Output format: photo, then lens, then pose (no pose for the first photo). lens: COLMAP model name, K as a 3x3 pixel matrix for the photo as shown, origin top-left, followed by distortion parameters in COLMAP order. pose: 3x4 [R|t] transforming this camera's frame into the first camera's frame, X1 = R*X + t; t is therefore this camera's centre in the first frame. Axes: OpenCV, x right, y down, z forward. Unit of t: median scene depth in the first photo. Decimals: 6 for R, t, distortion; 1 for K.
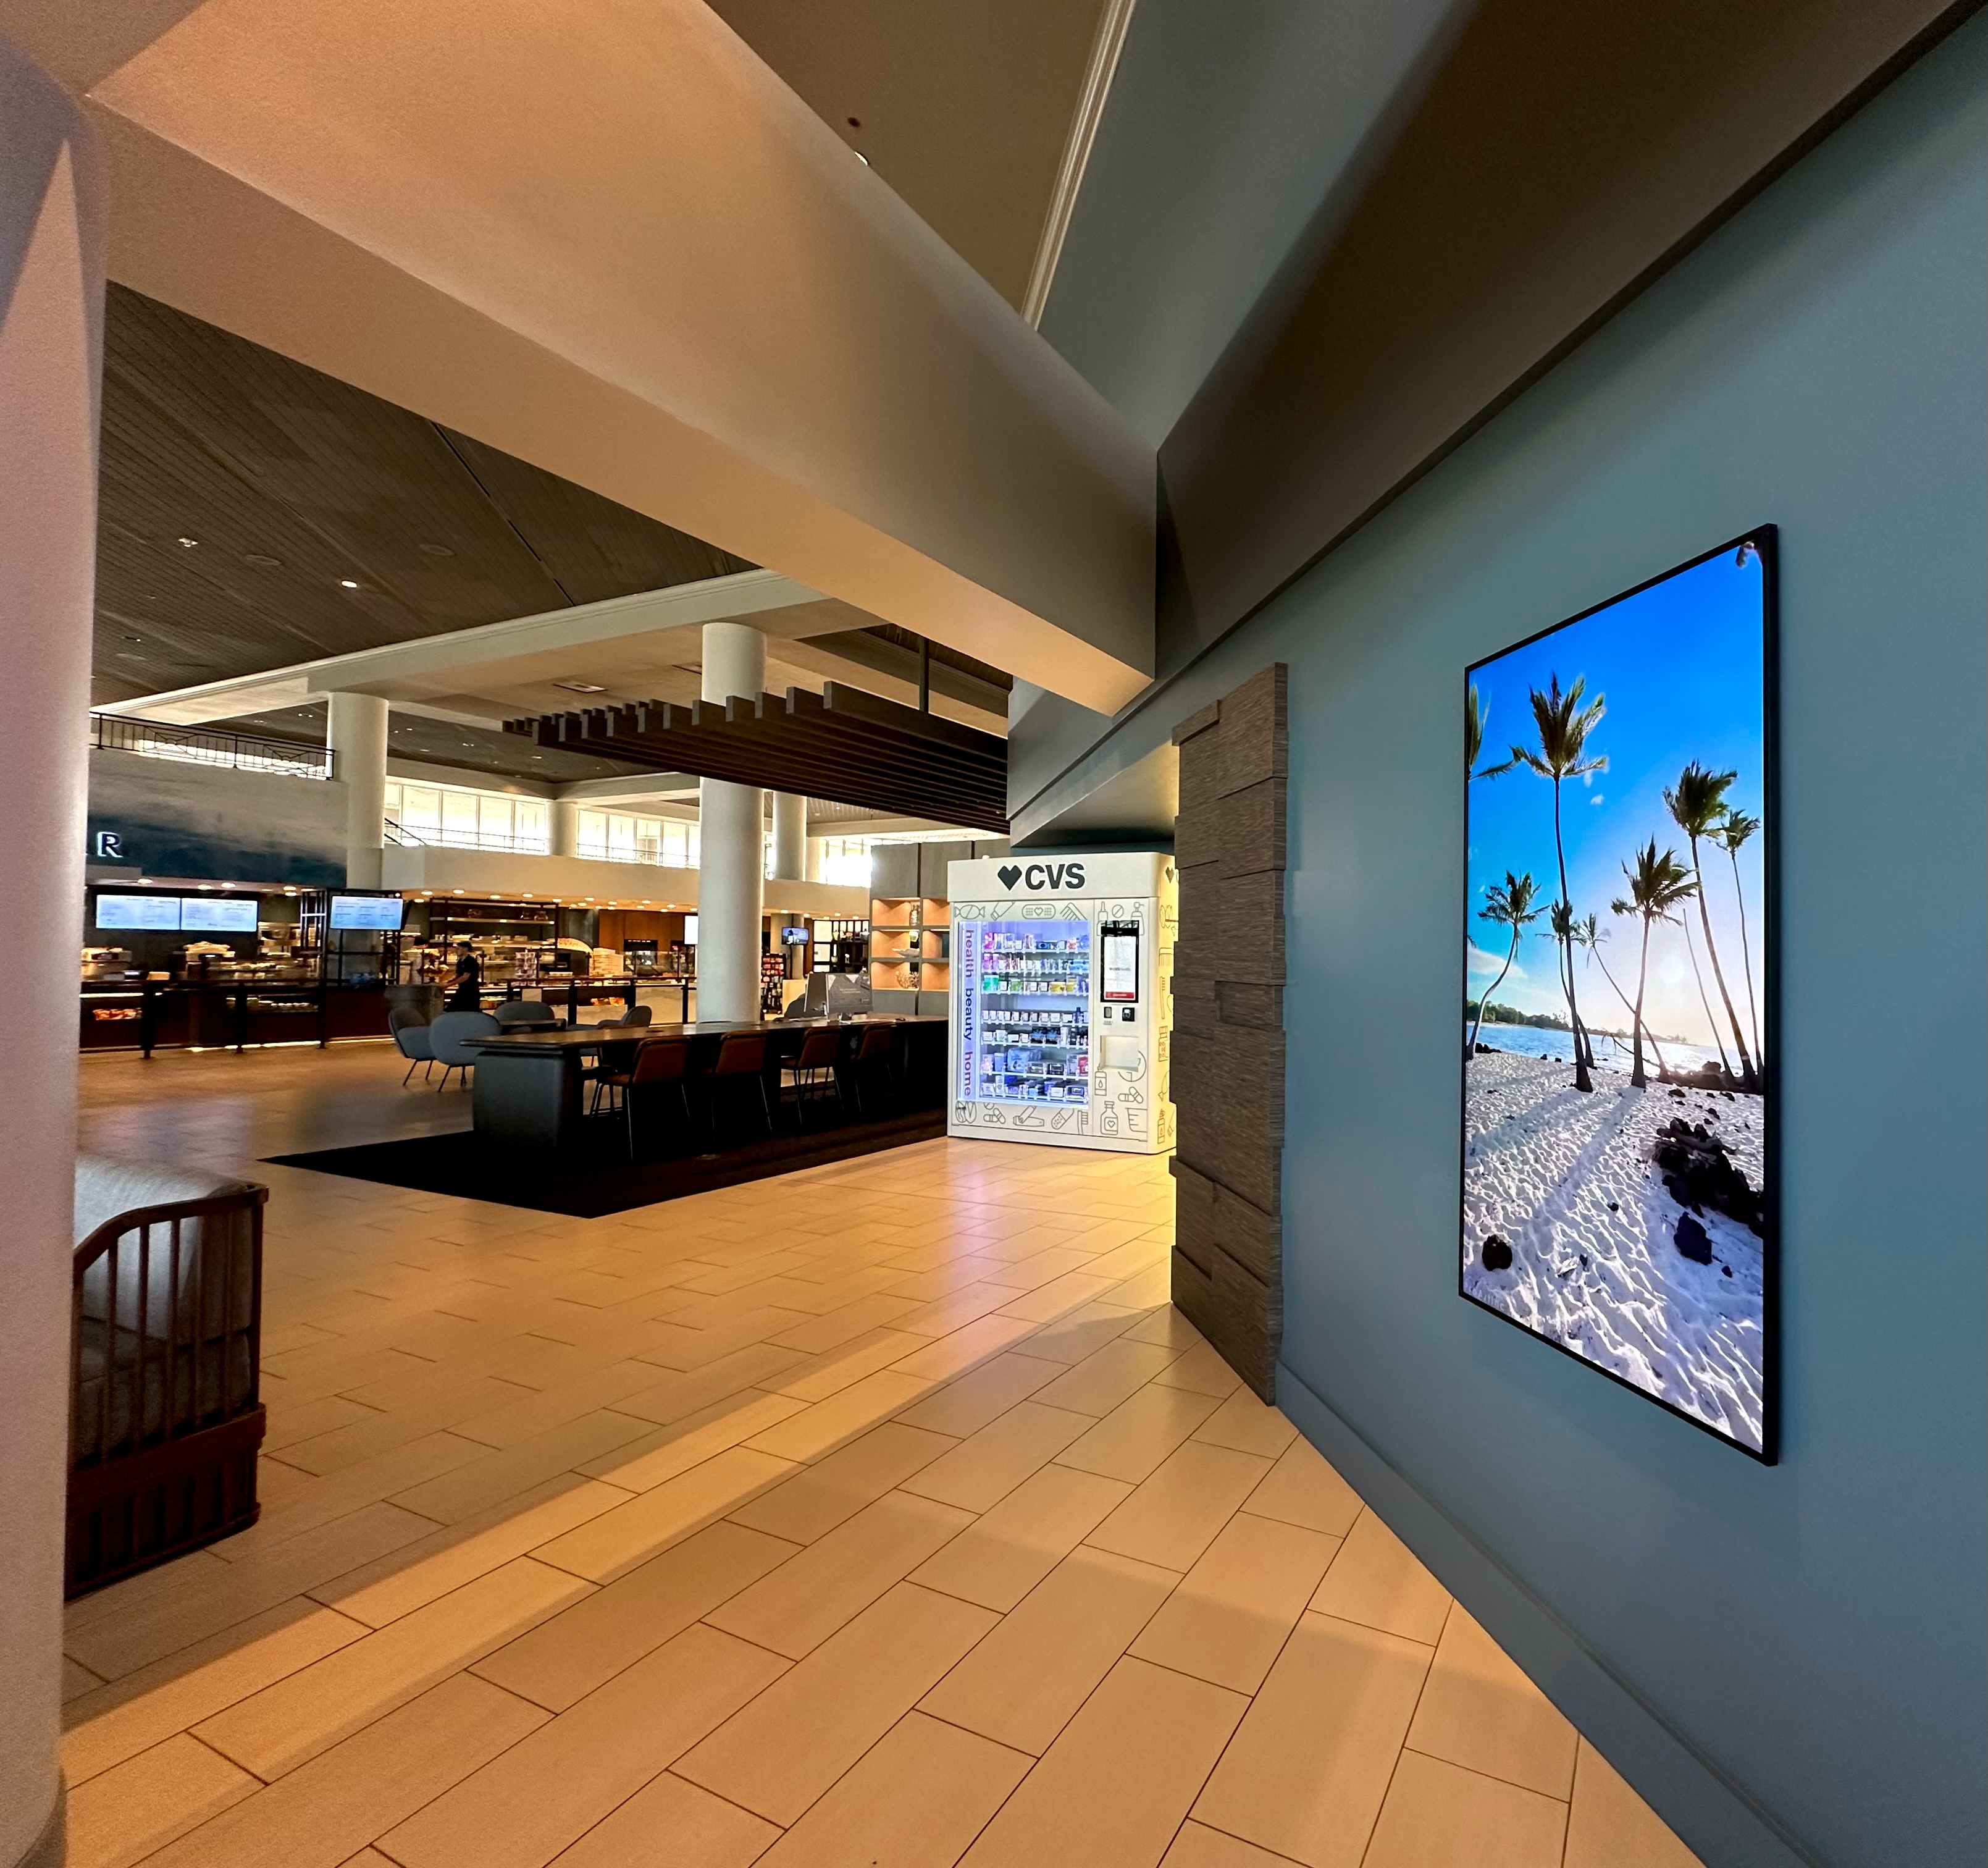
lens RADIAL K [[1170.7, 0, 994.0], [0, 1170.7, 934.0], [0, 0, 1]] dist [-0.001247, -0.000232]
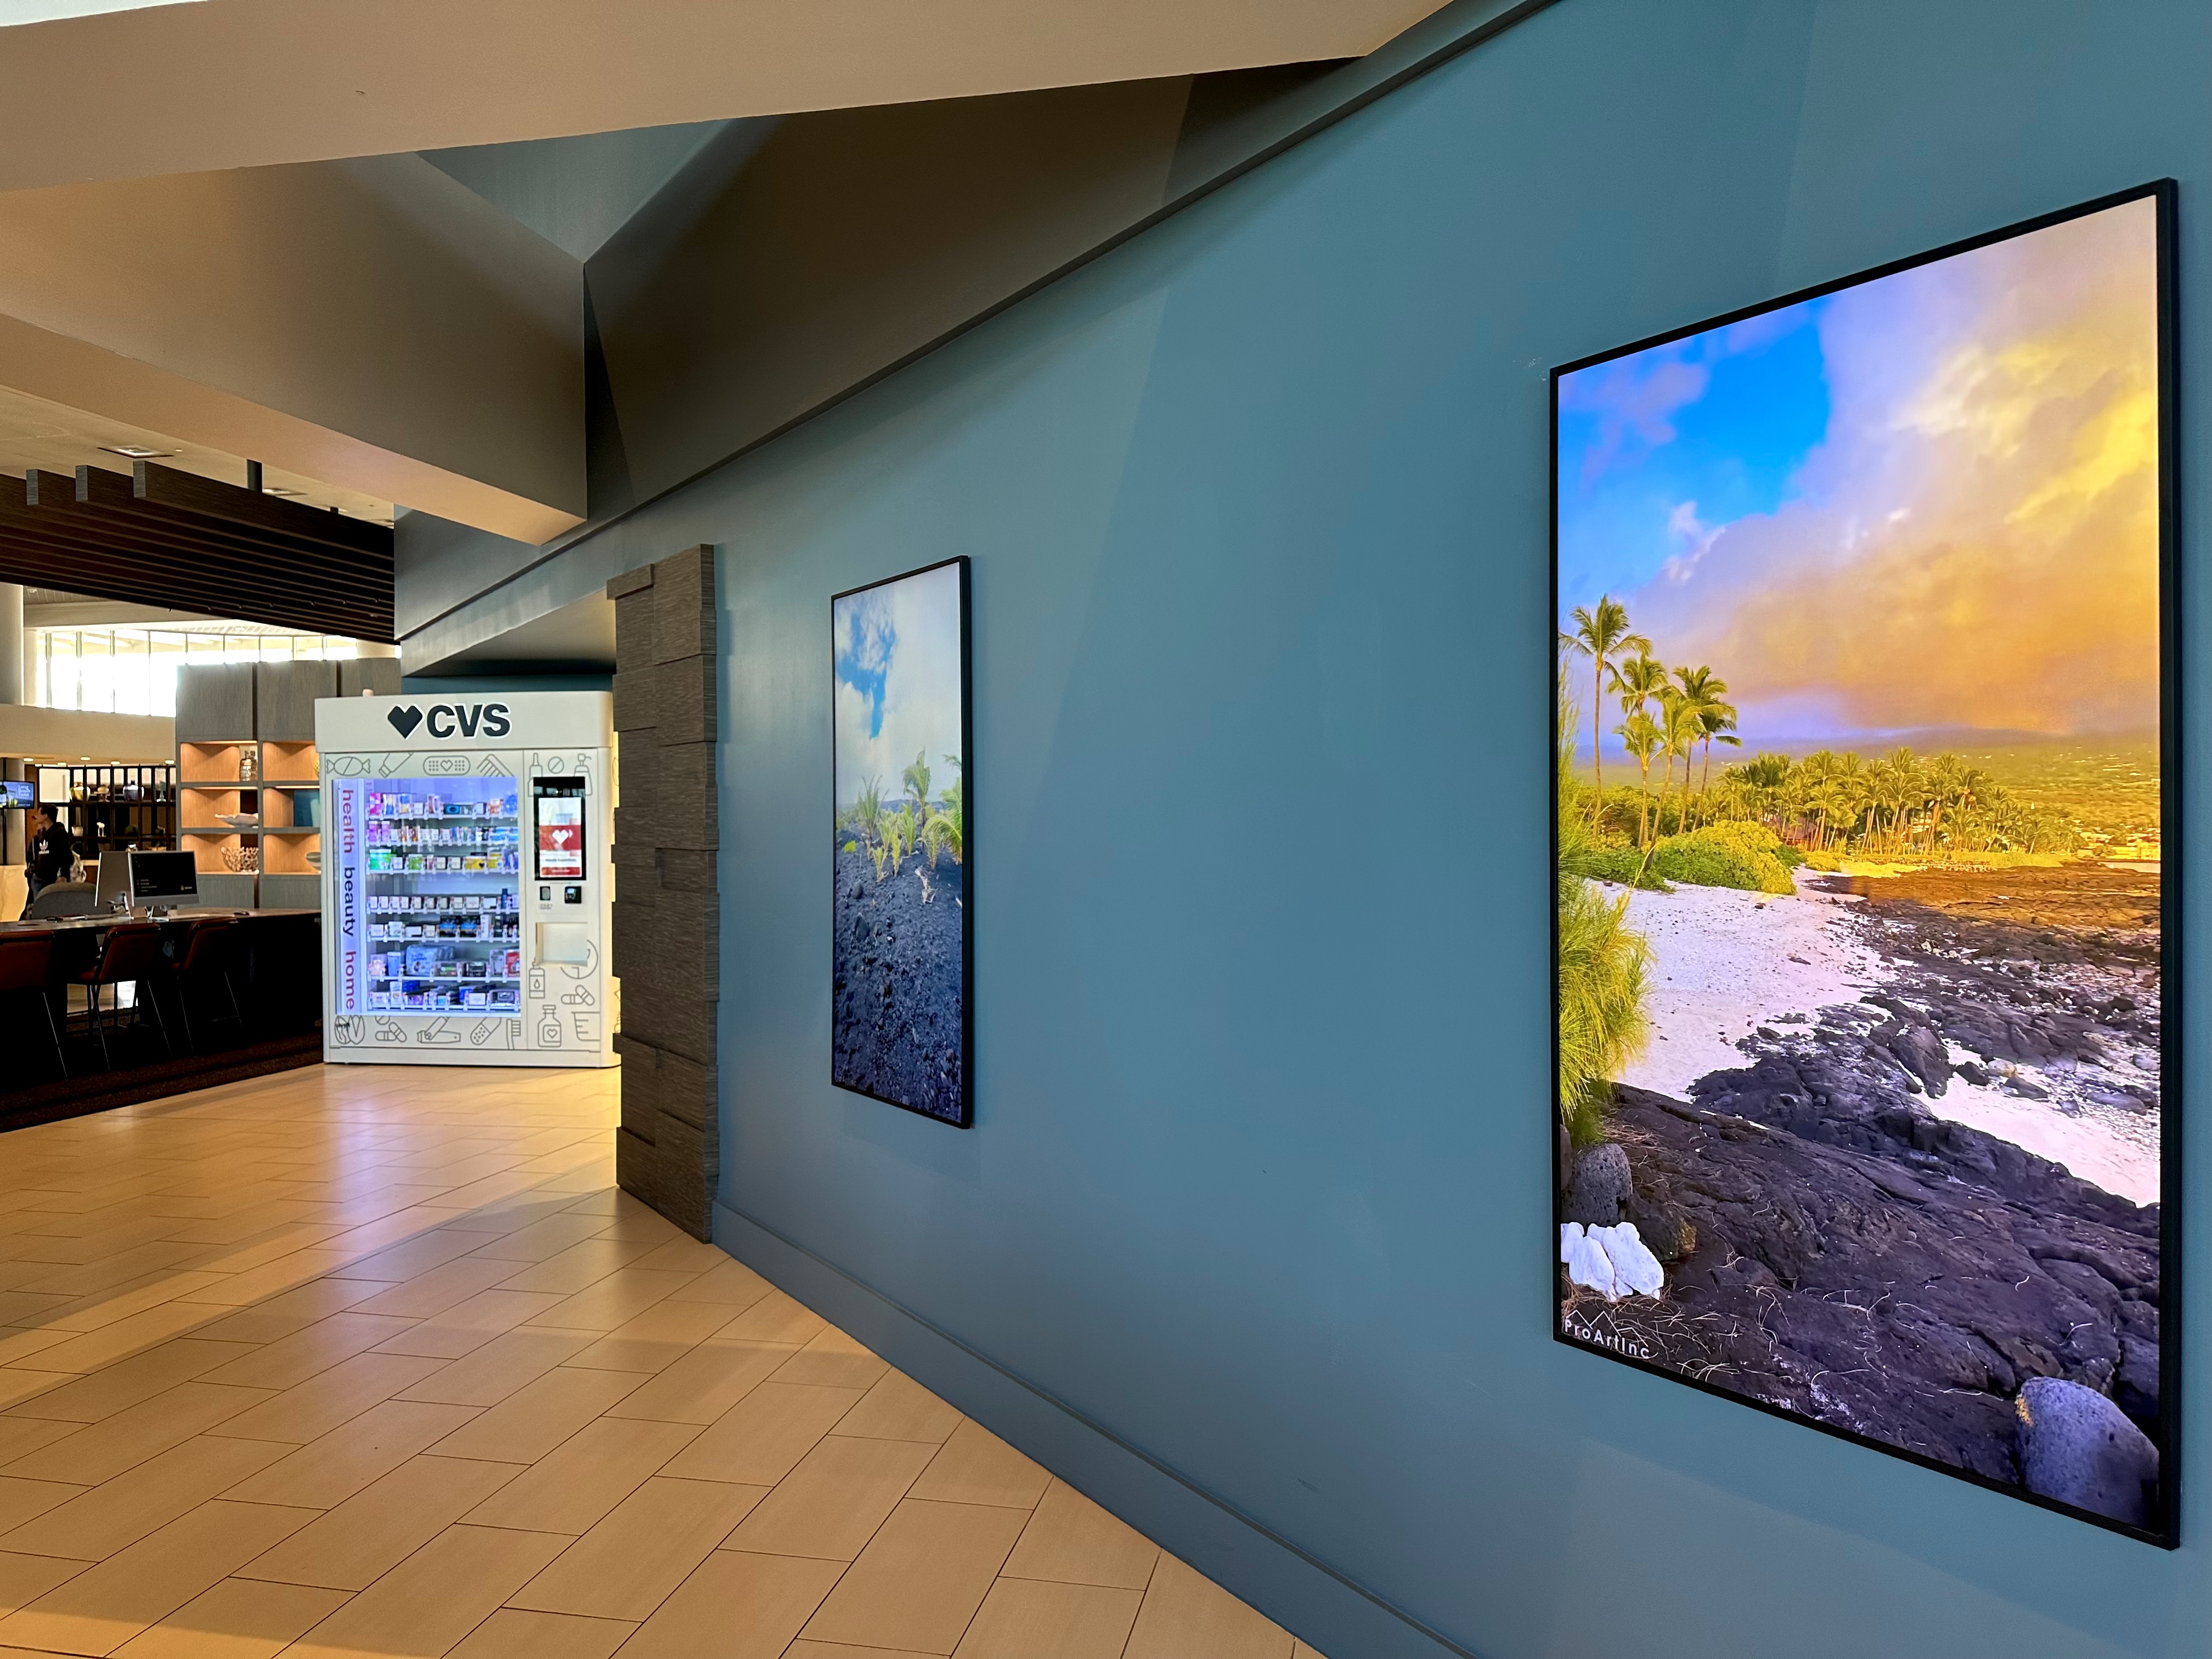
lens RADIAL K [[1990.6, 0, 1108.1], [0, 1990.6, 866.3], [0, 0, 1]] dist [0.265565, -0.515138]
pose [[0.933505, -0.024648, 0.357715, -0.036320], [0.008496, 0.998875, 0.046656, -0.011732], [-0.358463, -0.040515, 0.932664, -0.407445]]
